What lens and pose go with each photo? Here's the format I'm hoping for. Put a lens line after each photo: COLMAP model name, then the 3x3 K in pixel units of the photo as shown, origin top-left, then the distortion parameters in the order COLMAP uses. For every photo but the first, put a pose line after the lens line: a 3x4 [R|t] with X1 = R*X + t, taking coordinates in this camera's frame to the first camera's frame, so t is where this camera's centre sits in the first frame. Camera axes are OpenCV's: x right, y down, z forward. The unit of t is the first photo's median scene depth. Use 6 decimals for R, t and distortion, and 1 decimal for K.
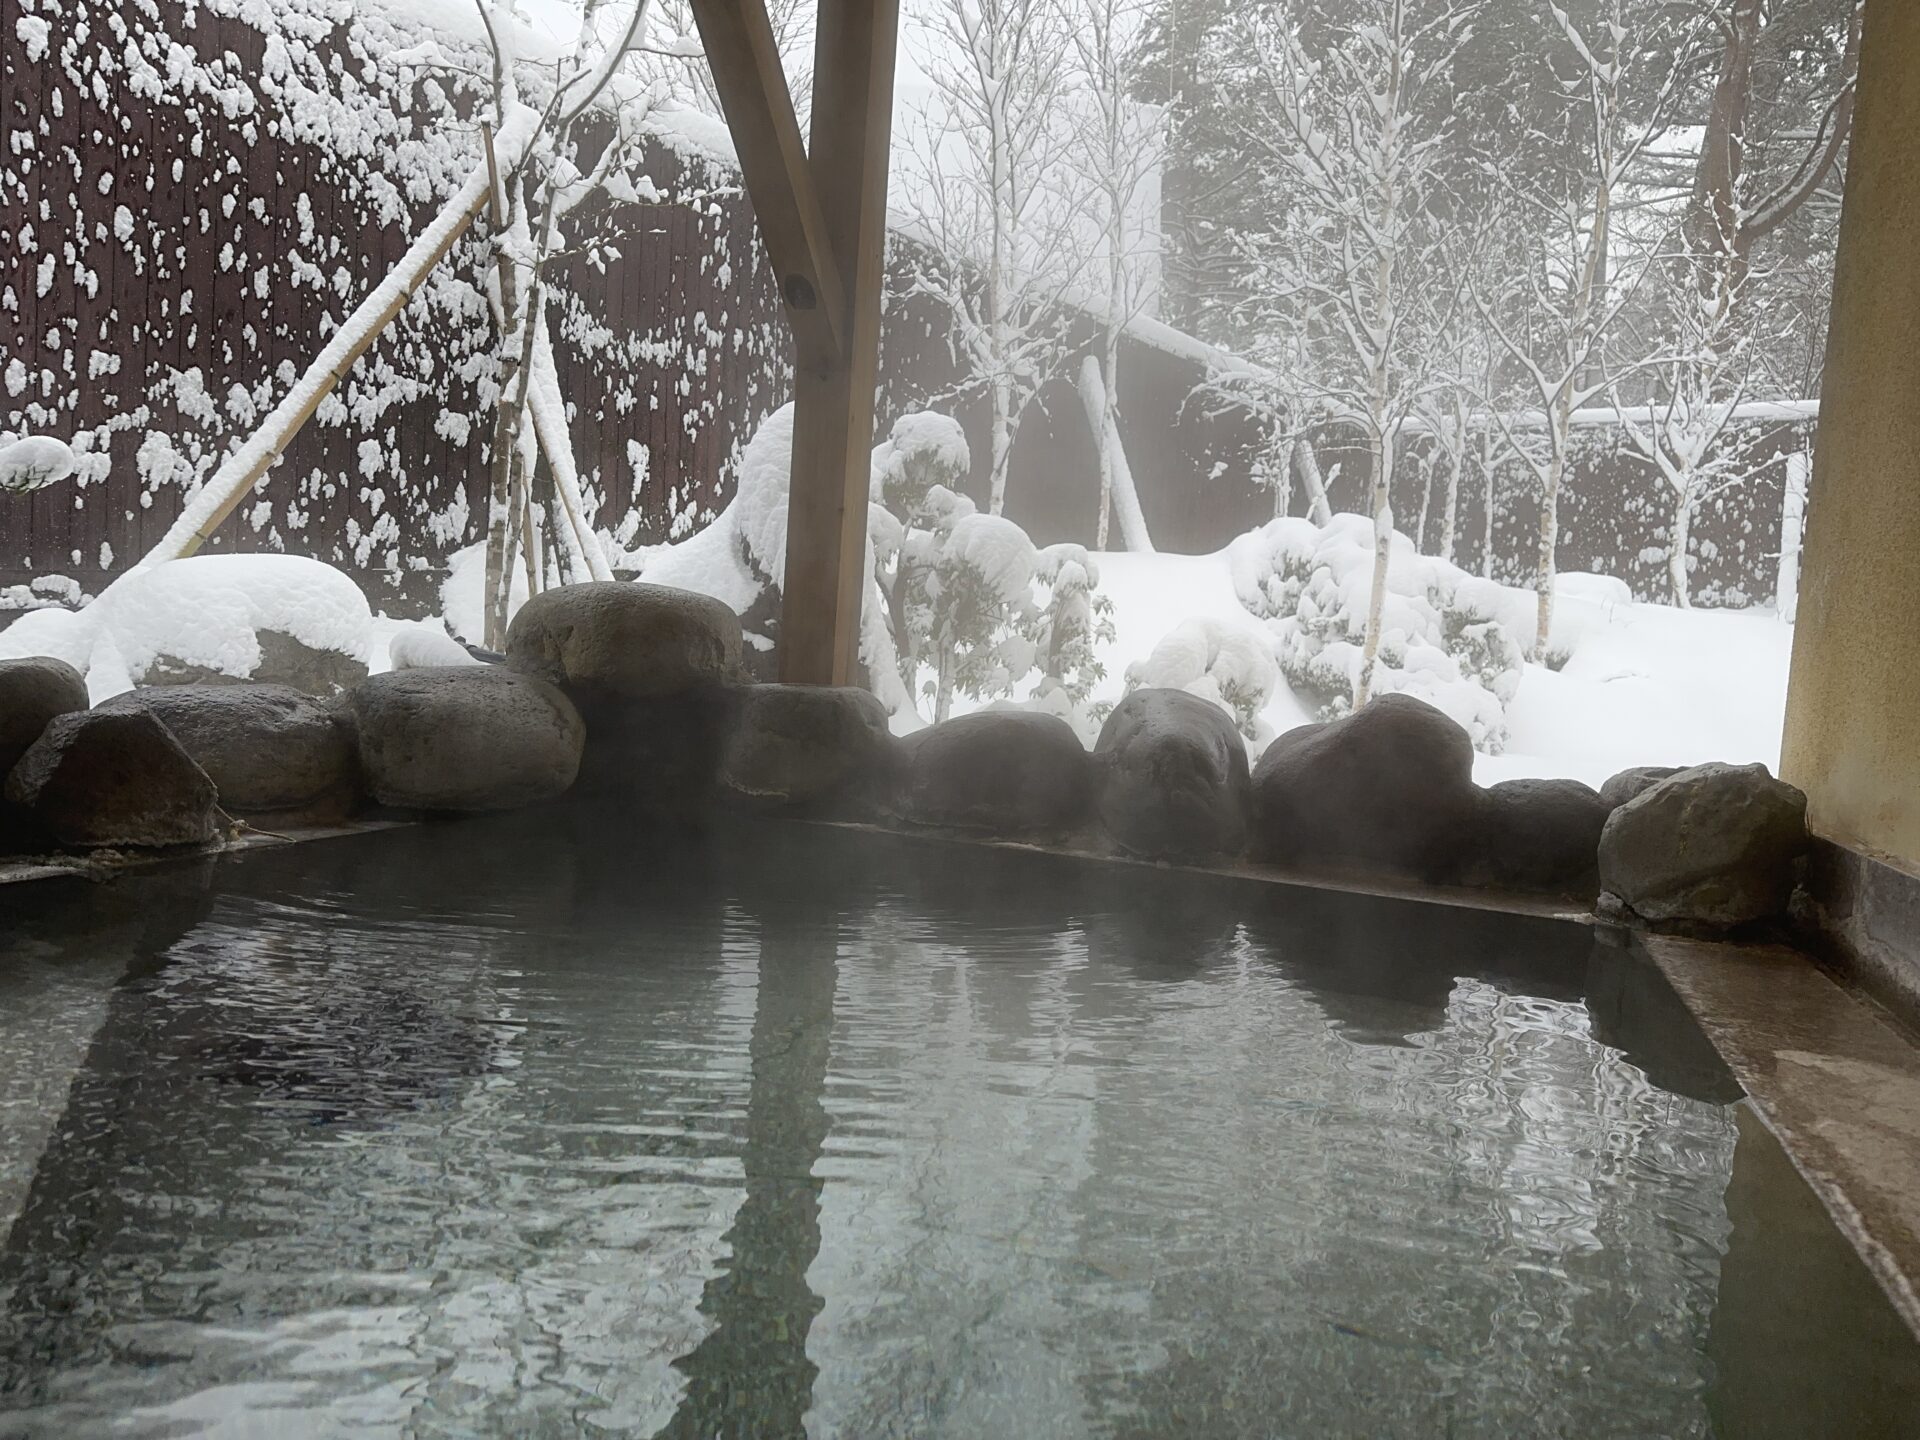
lens RADIAL K [[1375.5, 0, 964.0], [0, 1375.5, 728.9], [0, 0, 1]] dist [0.049508, -0.002306]
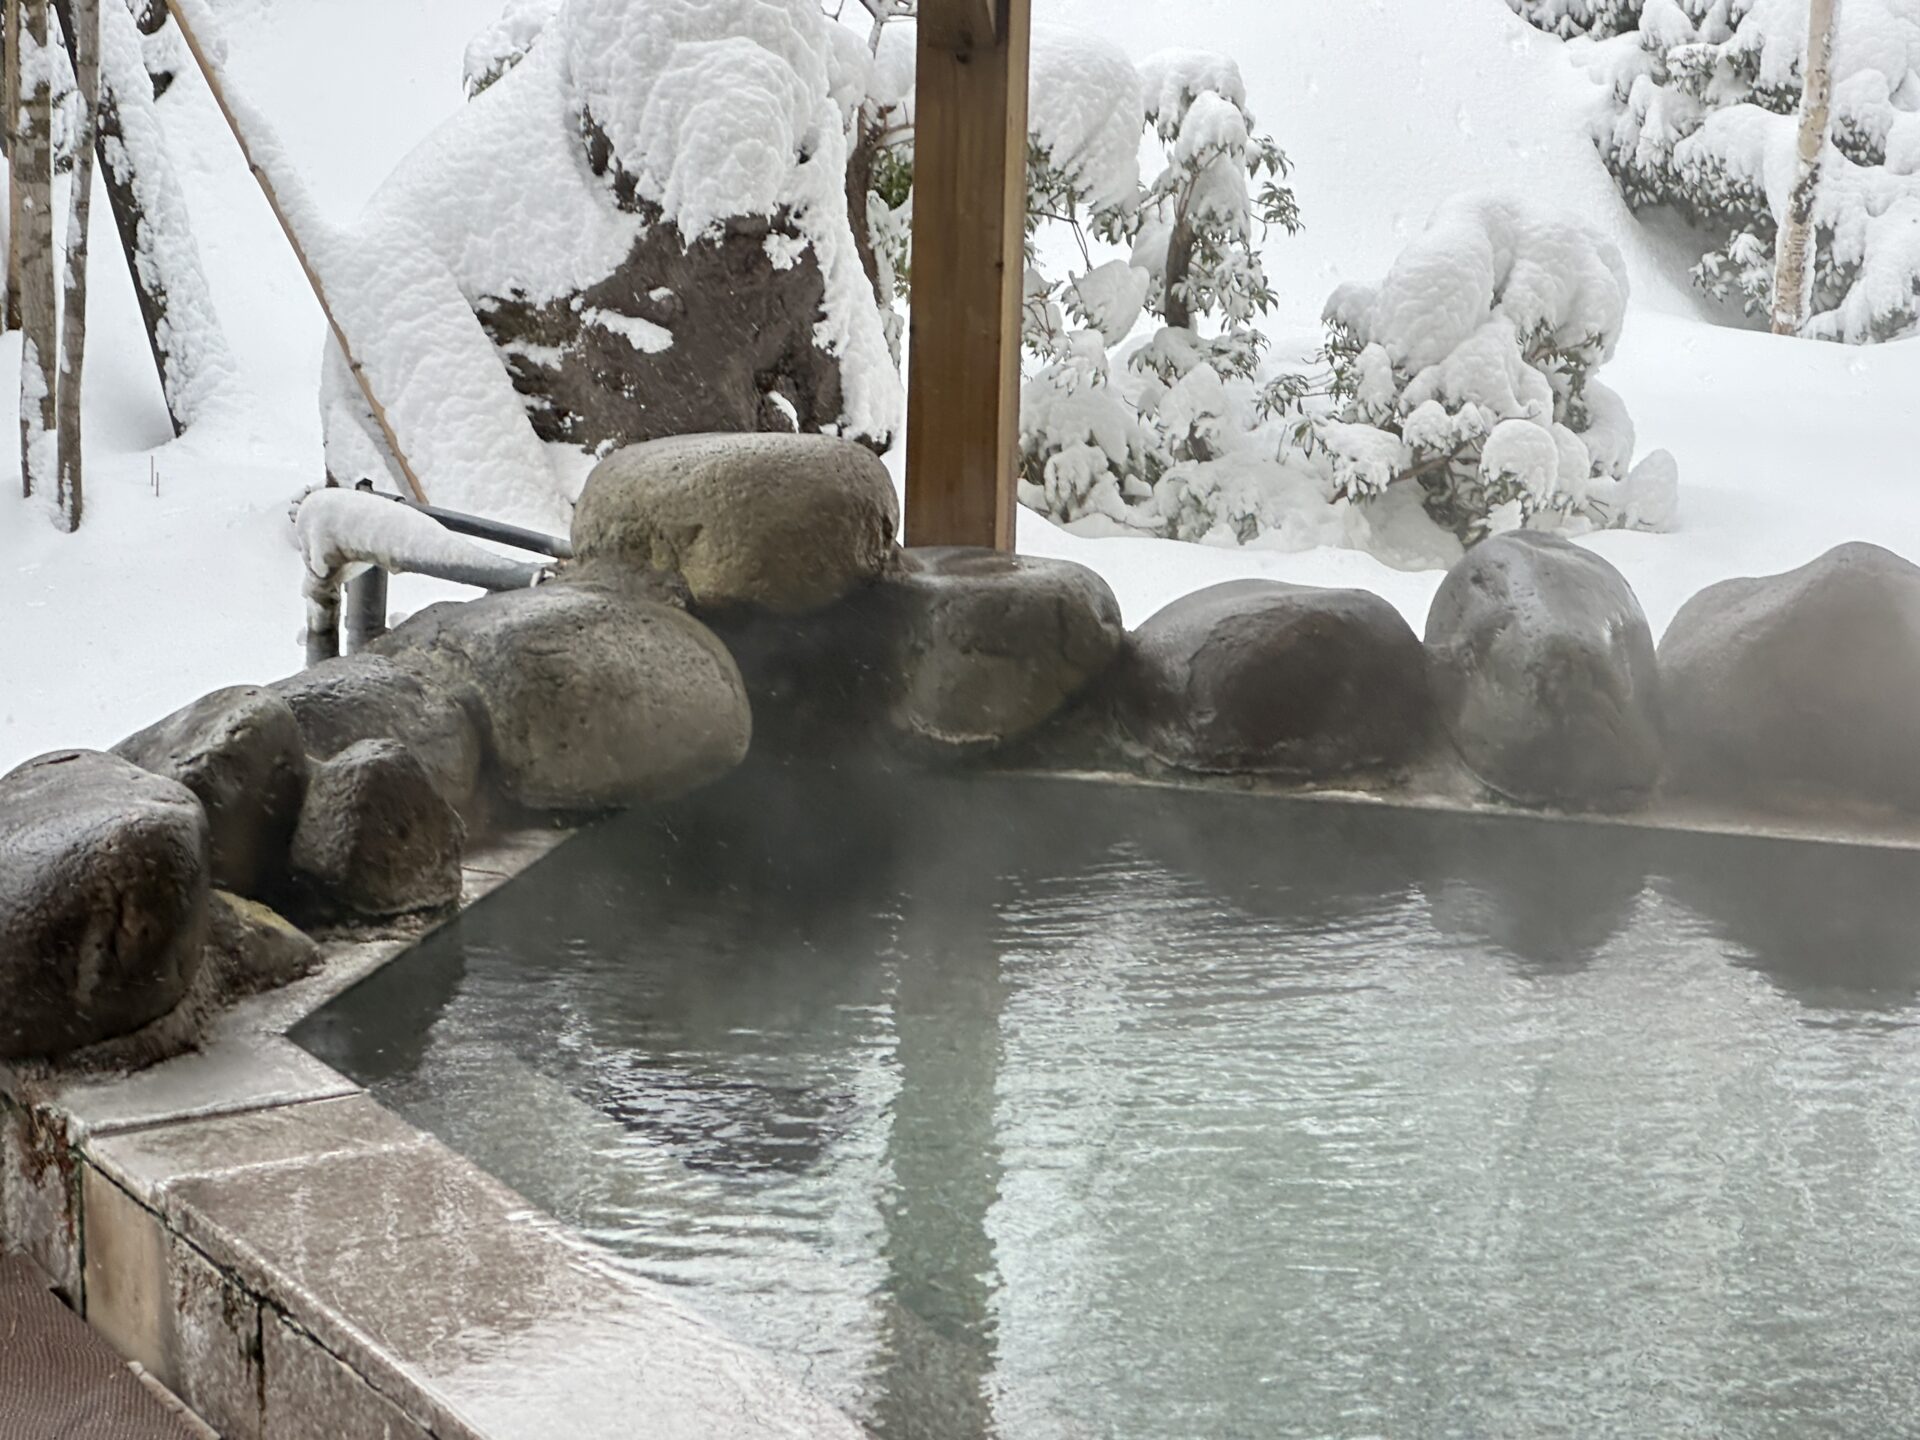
lens RADIAL K [[4294.0, 0, 959.6], [0, 4294.0, 718.4], [0, 0, 1]] dist [0.035913, 0.000000]
pose [[0.994361, -0.062653, 0.085561, -0.159766], [0.050018, 0.988521, 0.142563, -0.129577], [-0.093511, -0.137480, 0.986081, -0.535982]]
